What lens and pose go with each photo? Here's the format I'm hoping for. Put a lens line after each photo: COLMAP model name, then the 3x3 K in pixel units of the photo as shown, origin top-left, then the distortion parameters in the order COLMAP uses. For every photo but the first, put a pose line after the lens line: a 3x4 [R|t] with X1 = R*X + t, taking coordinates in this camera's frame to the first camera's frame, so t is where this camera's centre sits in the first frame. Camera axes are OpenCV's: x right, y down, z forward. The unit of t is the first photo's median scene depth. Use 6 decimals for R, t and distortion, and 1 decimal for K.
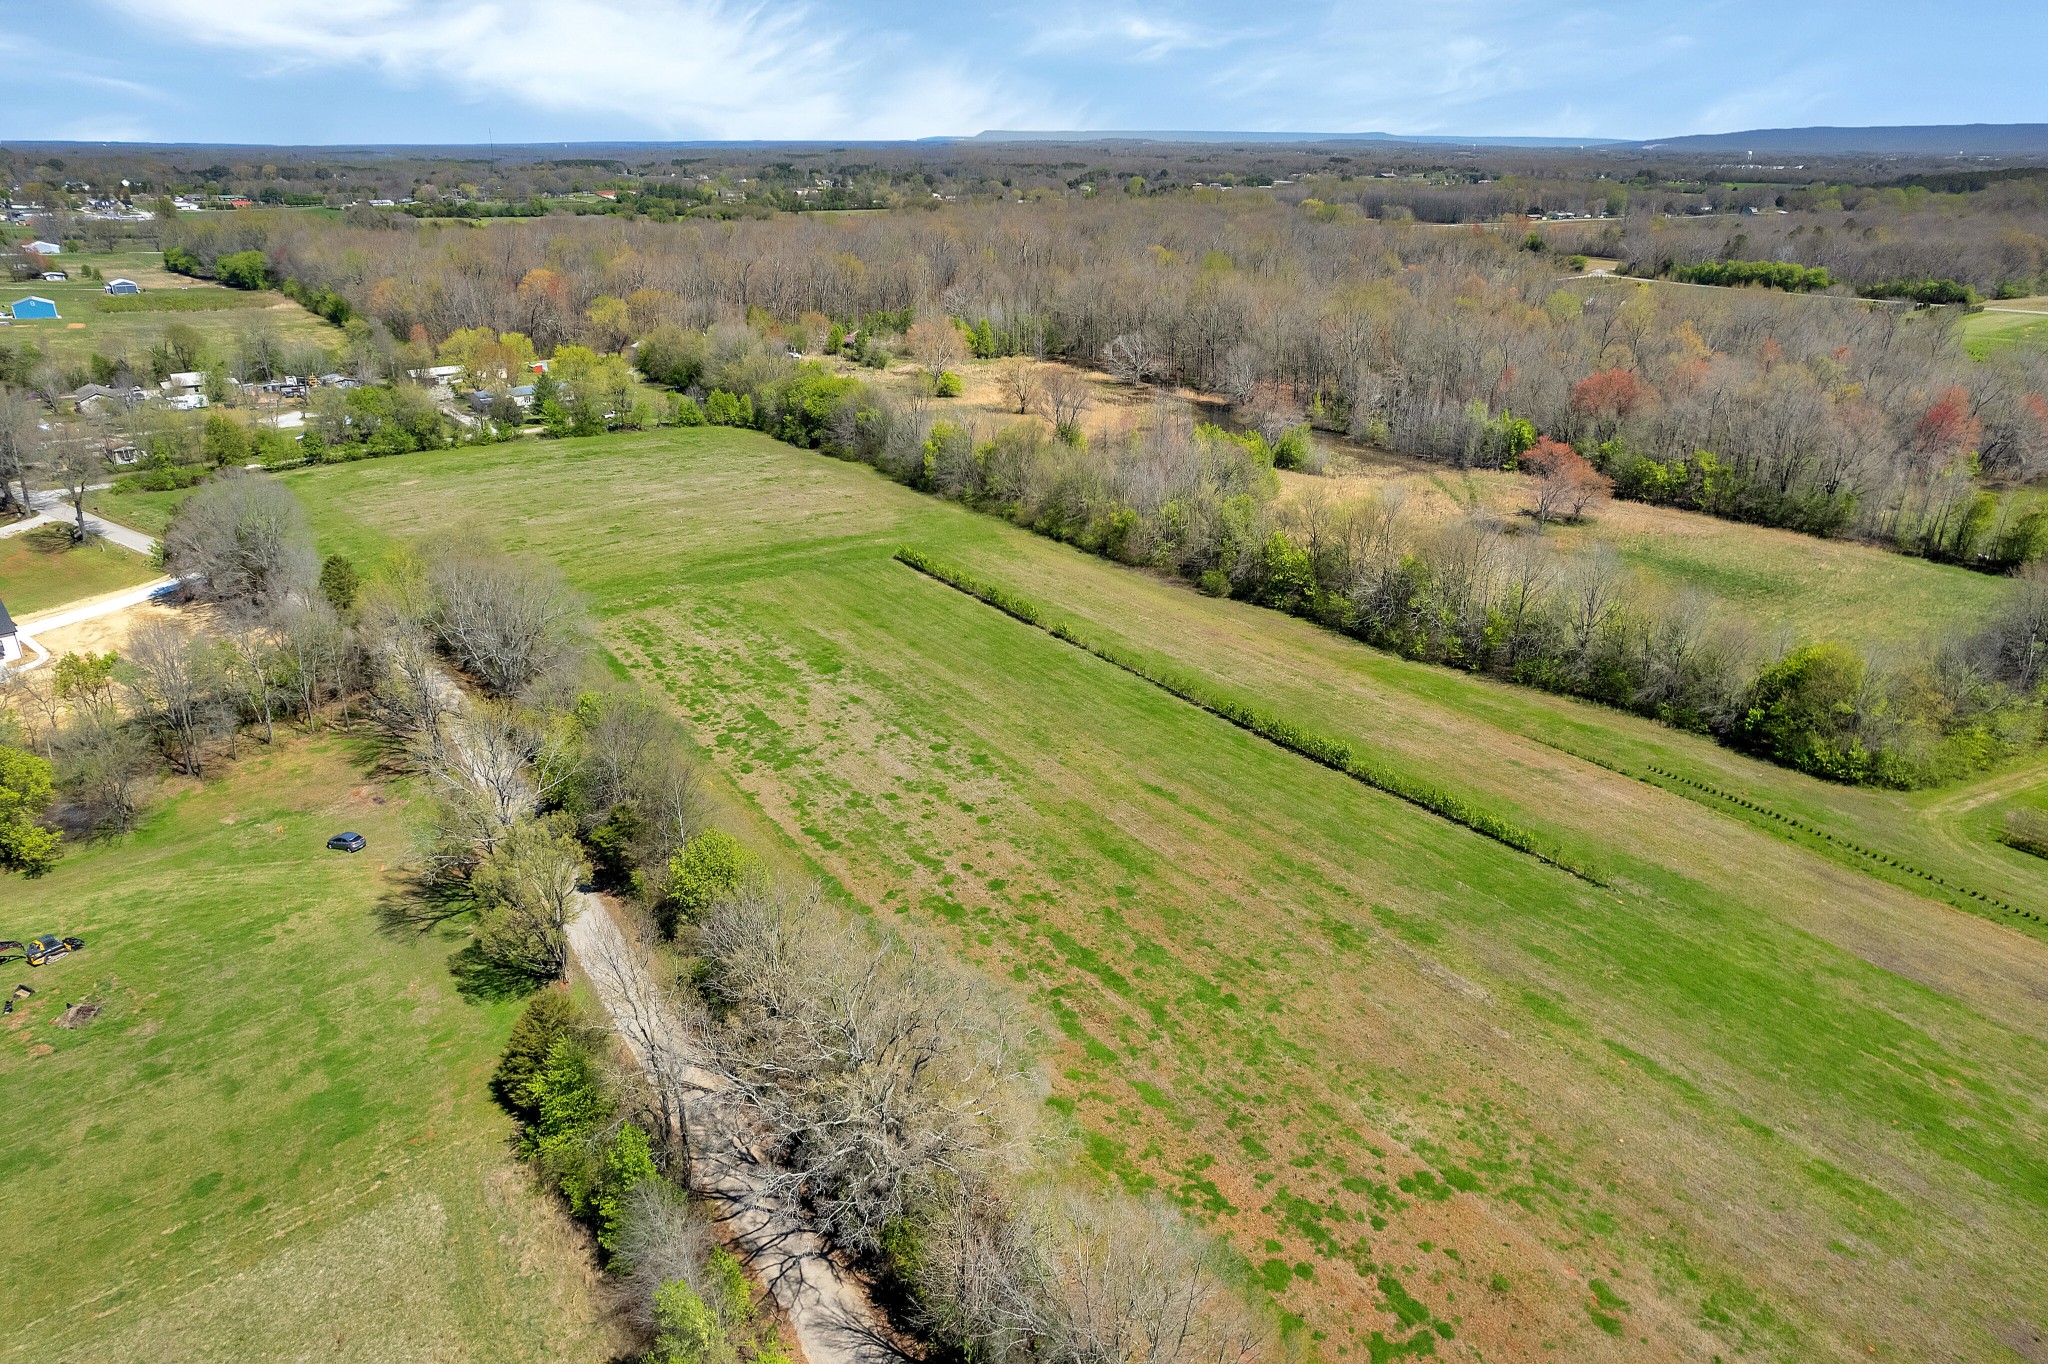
lens RADIAL K [[1332.5, 0, 1026.2], [0, 1332.5, 675.2], [0, 0, 1]] dist [-0.074930, 0.066485]
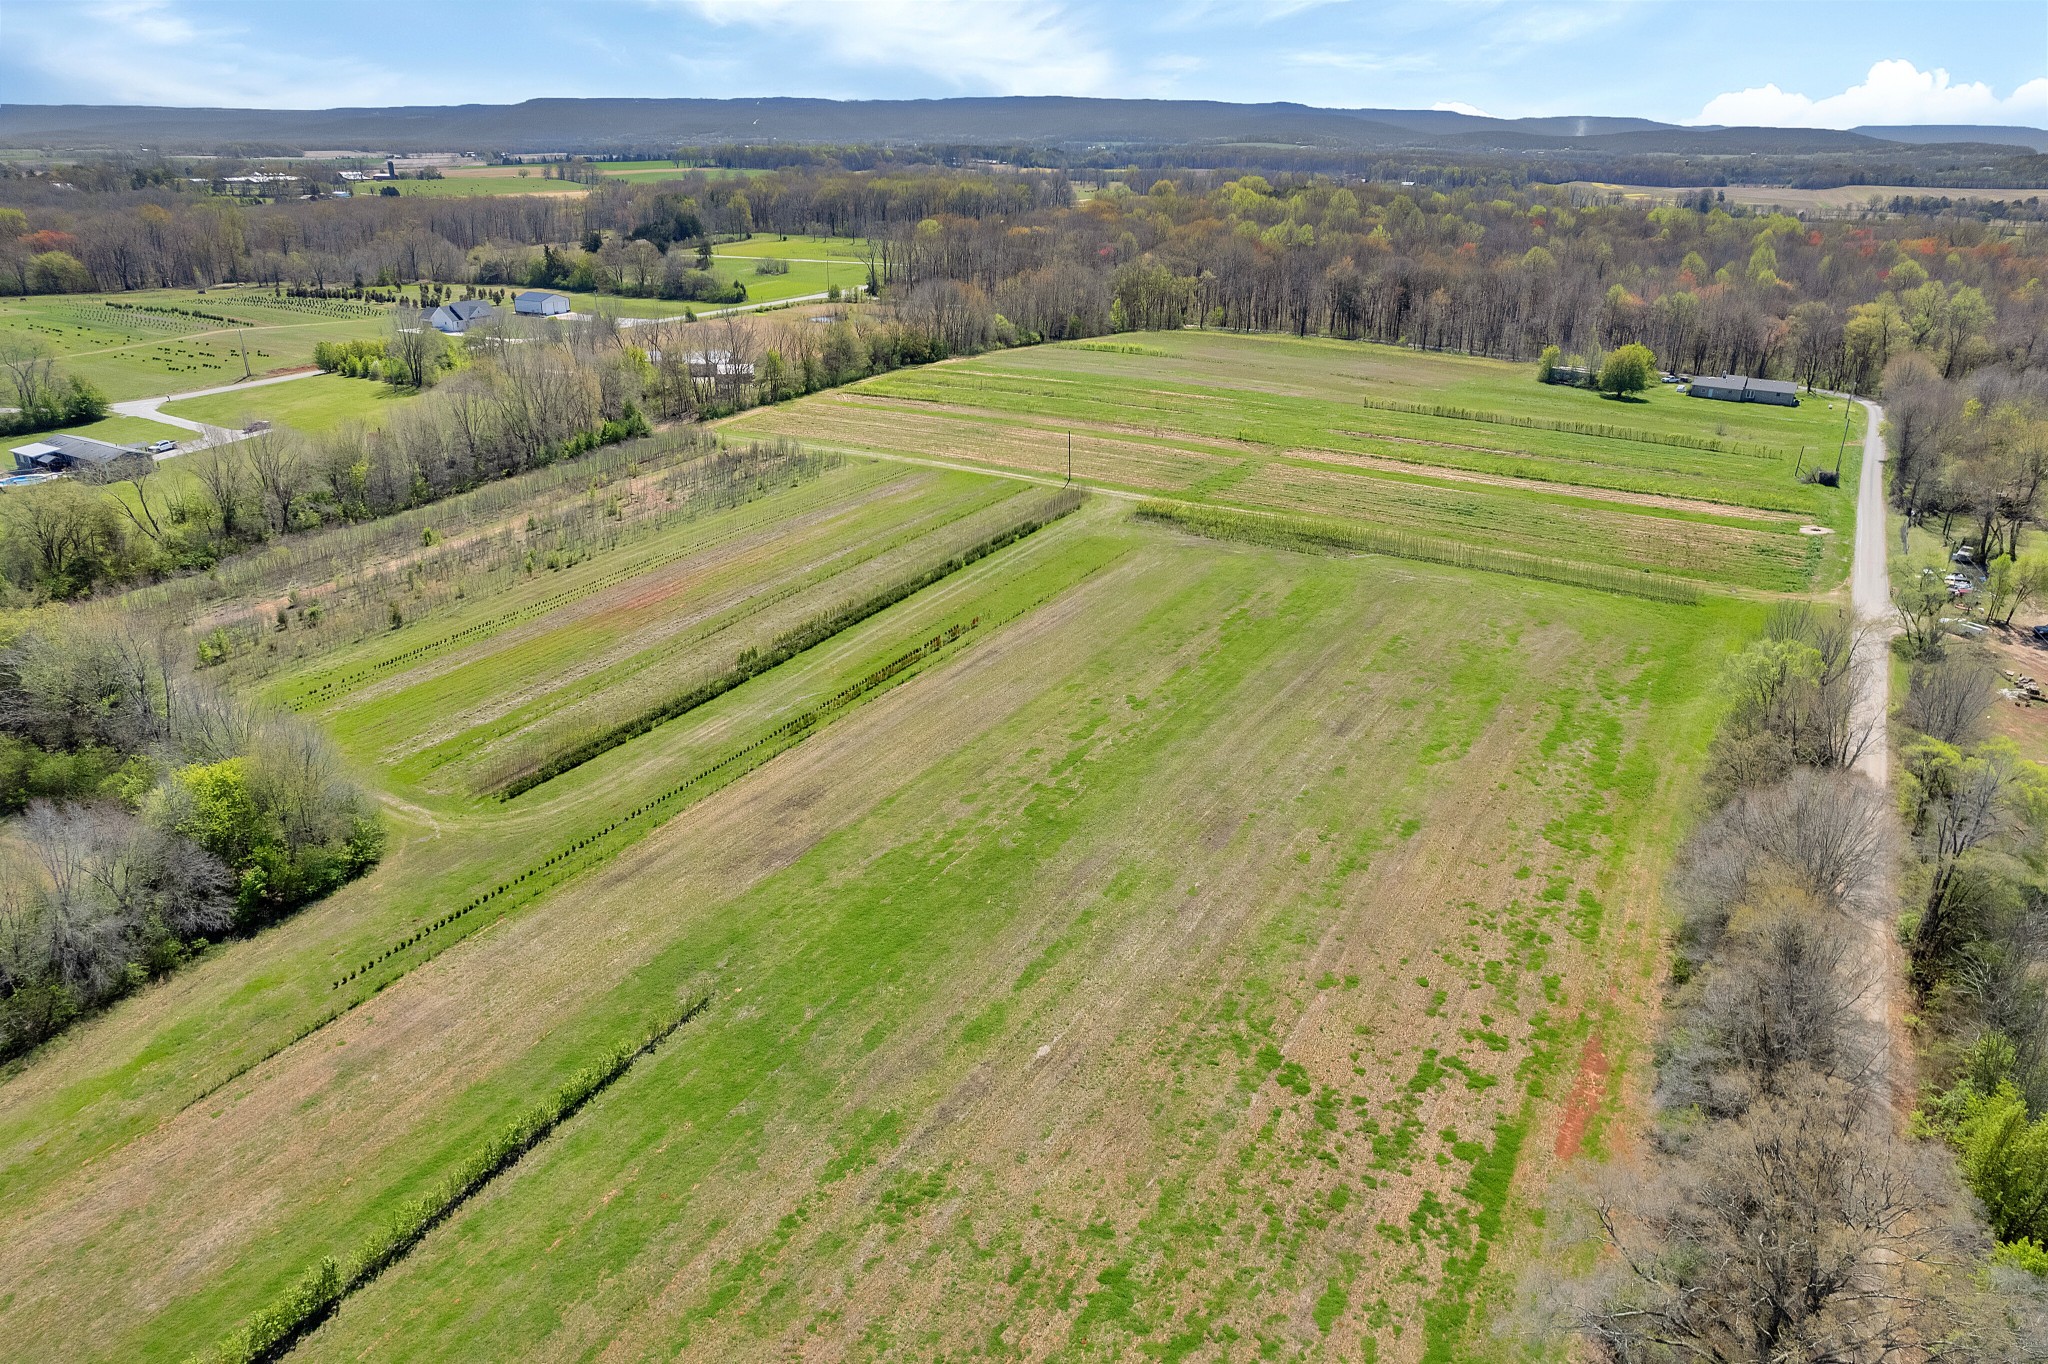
lens RADIAL K [[1332.5, 0, 1026.2], [0, 1332.5, 675.2], [0, 0, 1]] dist [-0.074930, 0.066485]
pose [[-0.438119, -0.347673, 0.828960, -0.108102], [0.331025, 0.794973, 0.508371, -0.140382], [-0.835748, 0.497134, -0.233204, 0.345477]]
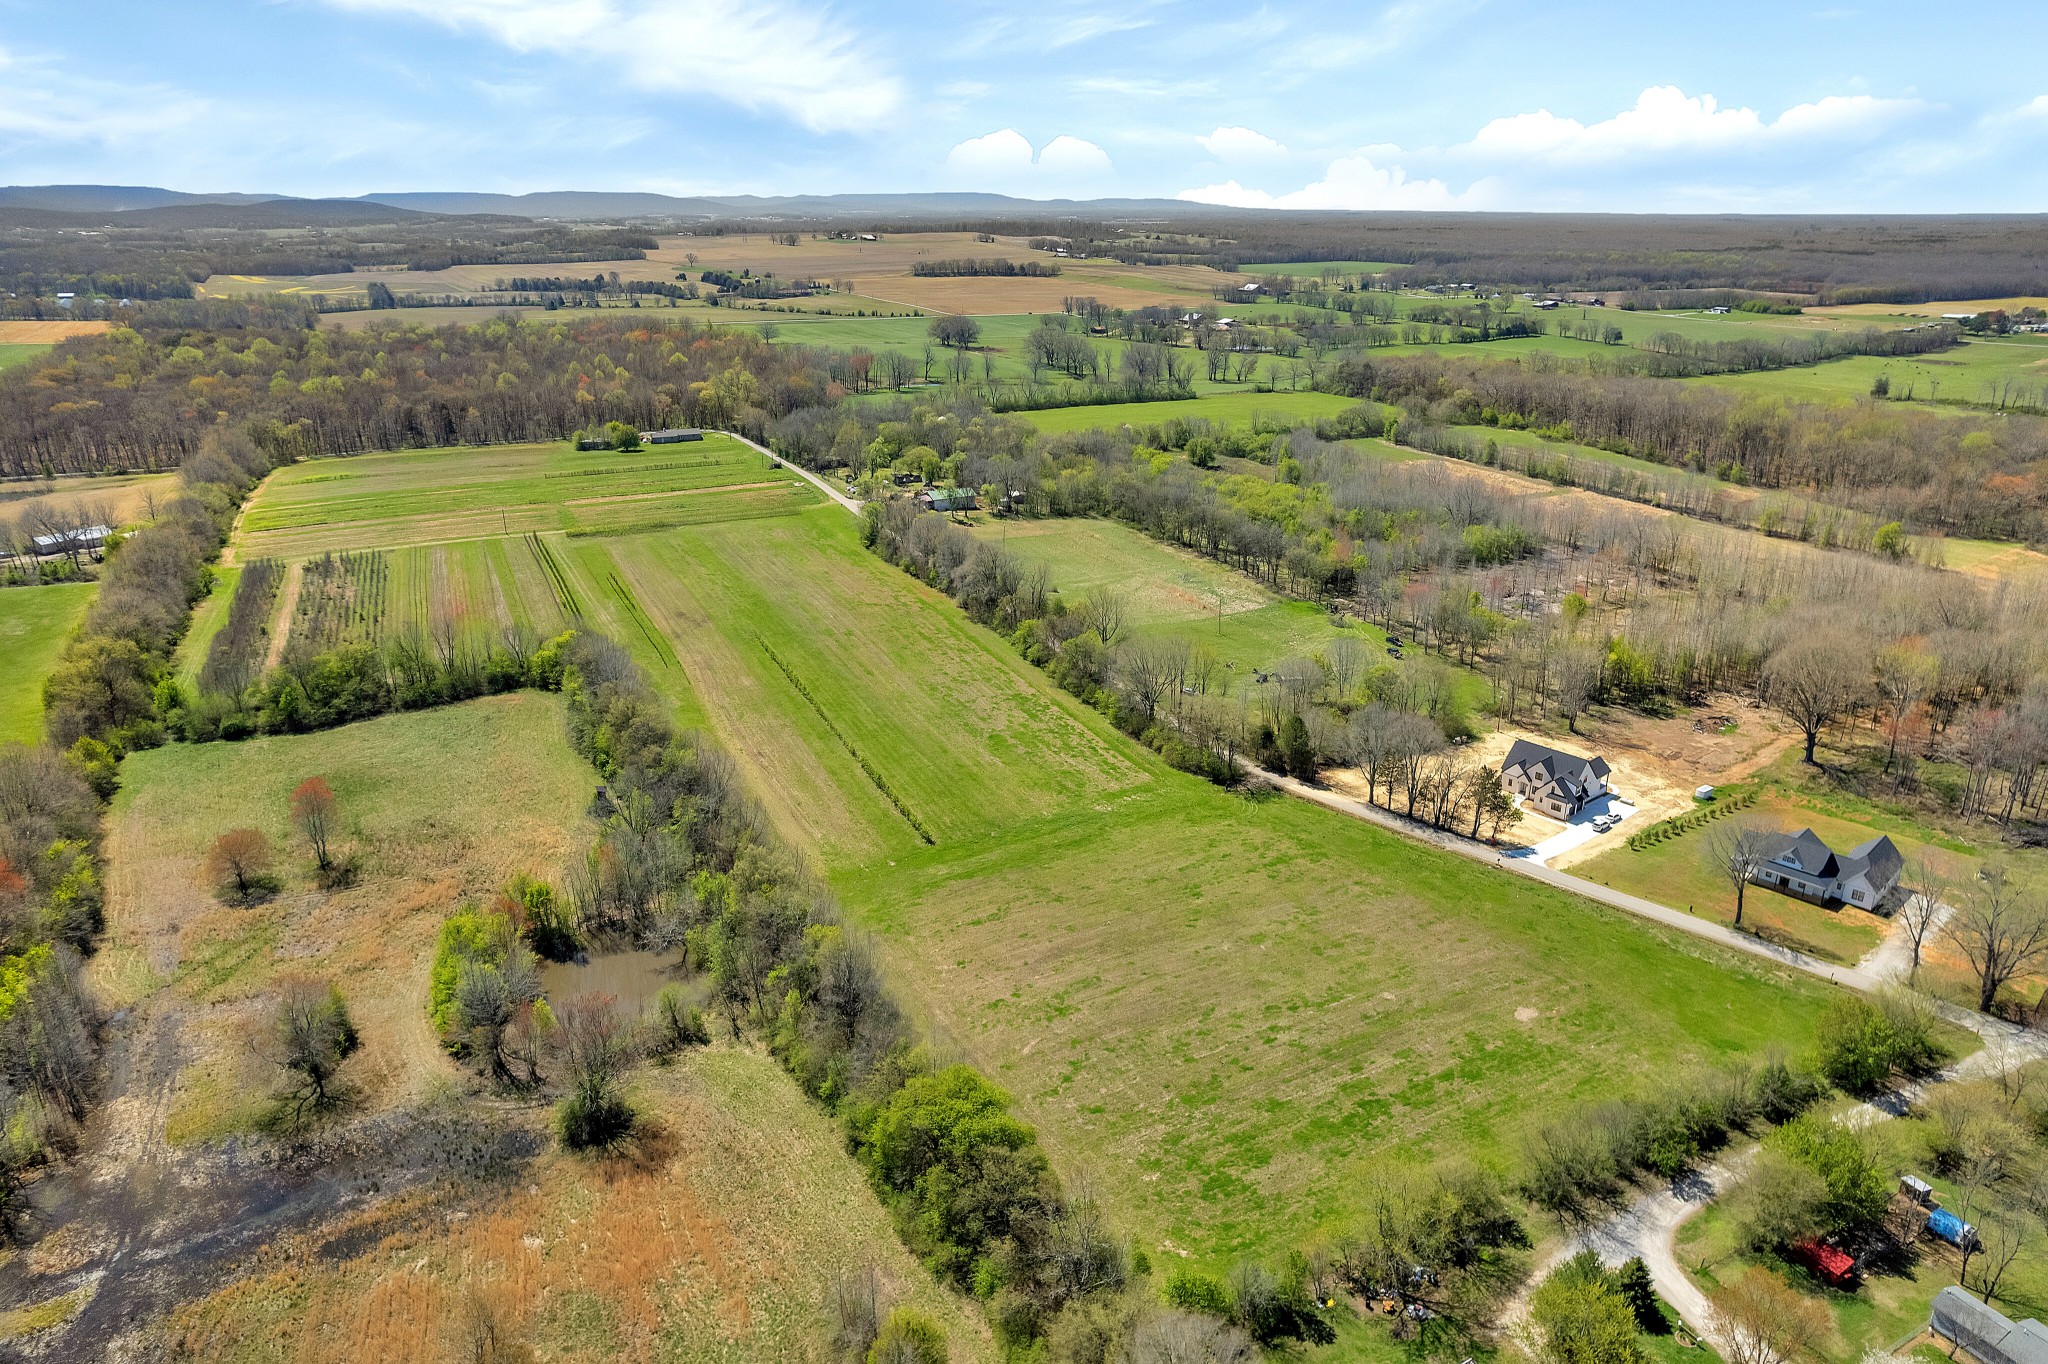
lens RADIAL K [[1332.5, 0, 1026.2], [0, 1332.5, 675.2], [0, 0, 1]] dist [-0.074930, 0.066485]
pose [[-0.990777, -0.048645, 0.126467, -0.226002], [0.048397, 0.744726, 0.665613, -0.689874], [-0.126562, 0.665595, -0.735504, 1.239233]]
